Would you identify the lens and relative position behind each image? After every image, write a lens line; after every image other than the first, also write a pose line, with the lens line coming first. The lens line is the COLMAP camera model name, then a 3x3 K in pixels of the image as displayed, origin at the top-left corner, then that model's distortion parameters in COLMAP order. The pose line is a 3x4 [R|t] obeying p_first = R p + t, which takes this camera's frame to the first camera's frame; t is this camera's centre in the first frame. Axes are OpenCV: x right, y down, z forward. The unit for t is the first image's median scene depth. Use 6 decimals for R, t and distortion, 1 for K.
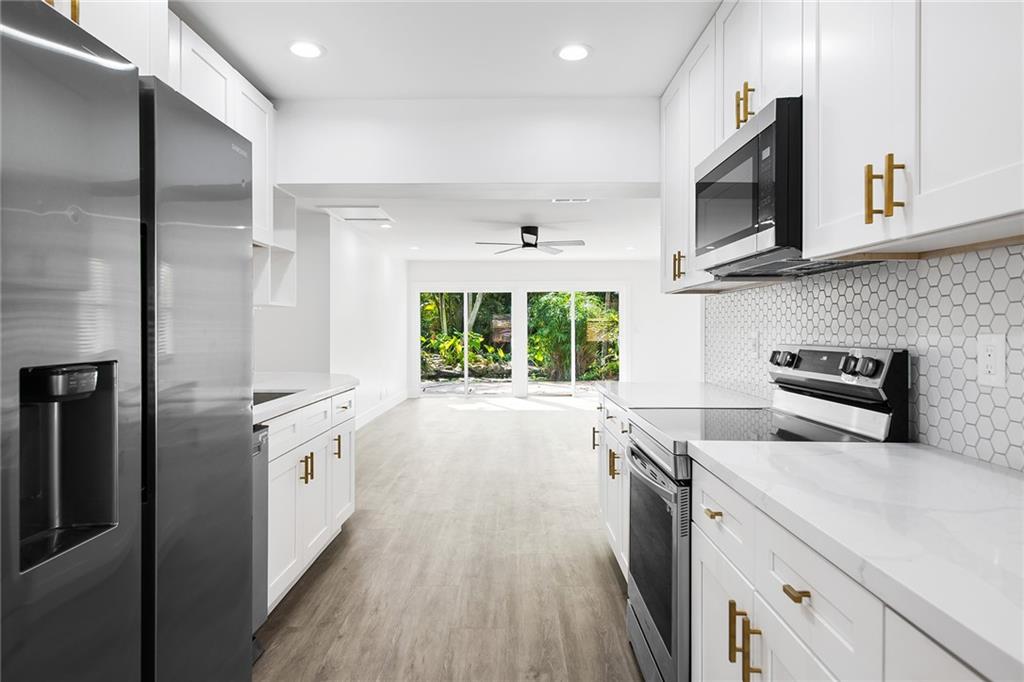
lens RADIAL K [[623.6, 0, 509.9], [0, 623.6, 335.4], [0, 0, 1]] dist [0.003476, -0.000529]
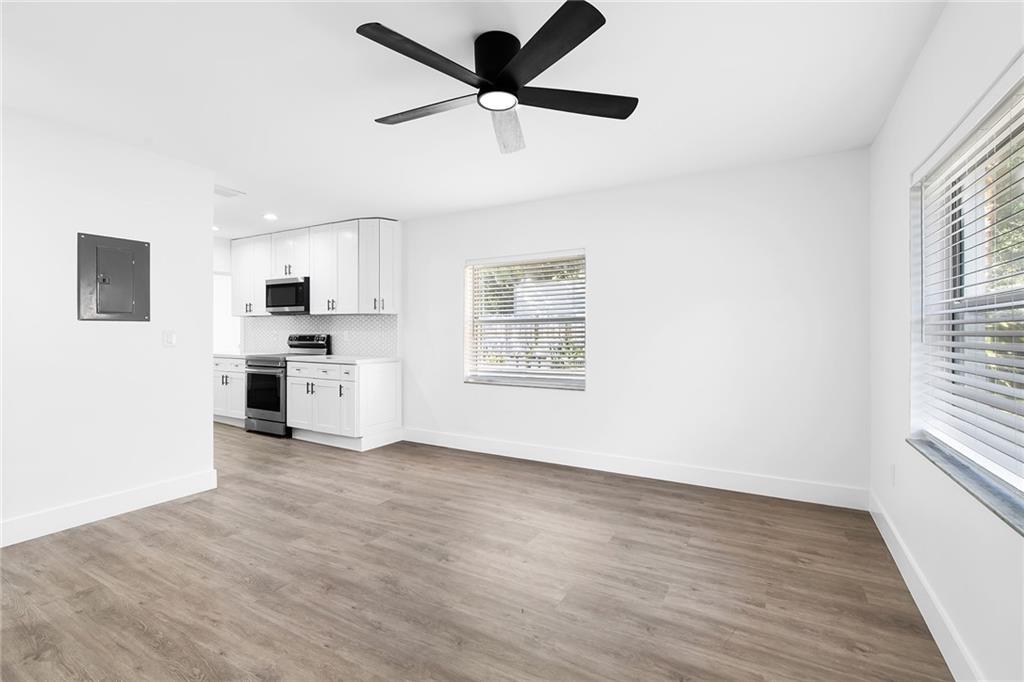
lens RADIAL K [[459.2, 0, 514.3], [0, 459.2, 334.1], [0, 0, 1]] dist [-0.000164, -0.000162]
pose [[0.488024, -0.003467, 0.872823, -0.857594], [0.007755, 0.999970, -0.000364, 0.015901], [-0.872796, 0.006947, 0.488036, -0.951195]]
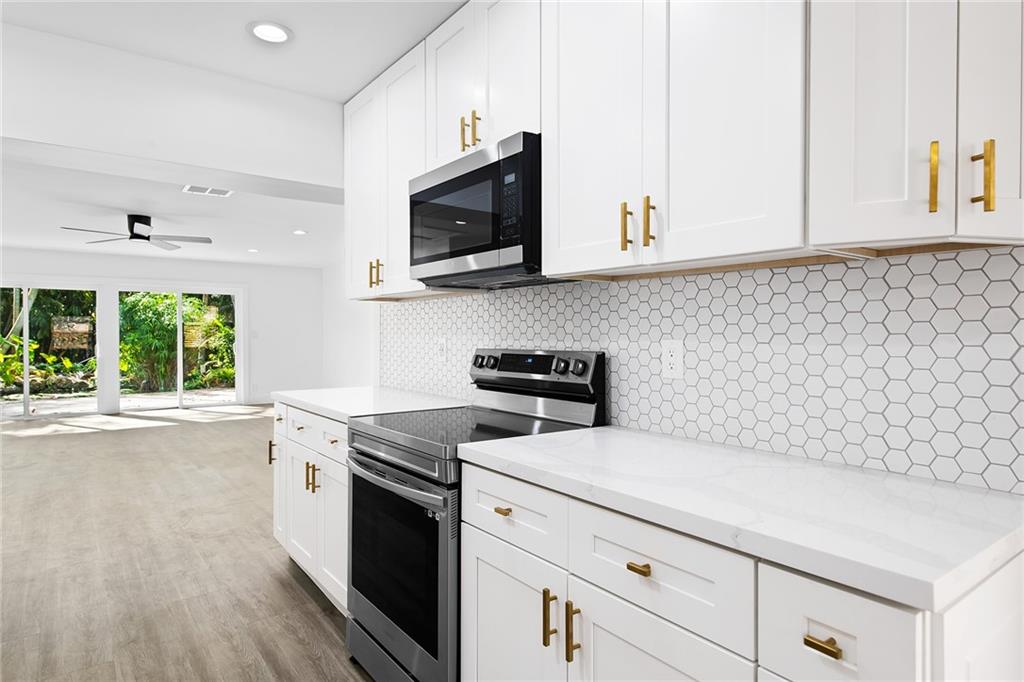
lens RADIAL K [[588.5, 0, 512.1], [0, 588.5, 336.2], [0, 0, 1]] dist [0.006082, -0.001693]
pose [[0.794673, -0.003336, 0.607028, -0.123217], [0.006592, 0.999973, -0.003133, -0.003674], [-0.607002, 0.006492, 0.794674, 0.088850]]
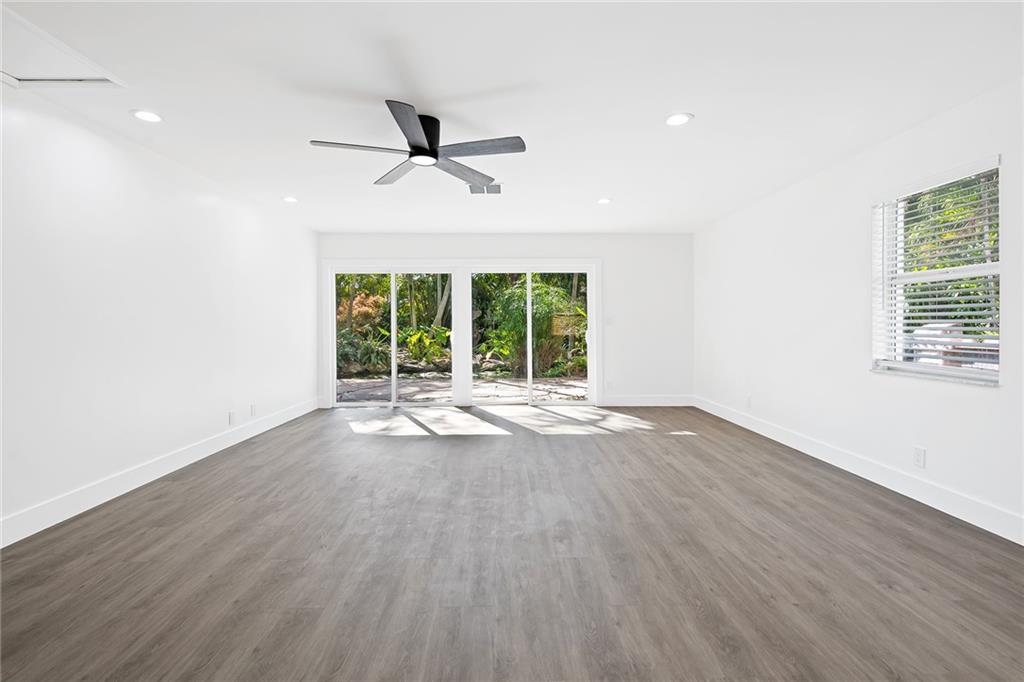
lens RADIAL K [[489.5, 0, 508.0], [0, 489.5, 339.0], [0, 0, 1]] dist [-0.000114, -0.000074]
pose [[0.999781, -0.001124, 0.020911, 0.211439], [0.000727, 0.999819, 0.018985, 0.005135], [-0.020928, -0.018966, 0.999601, 1.335384]]
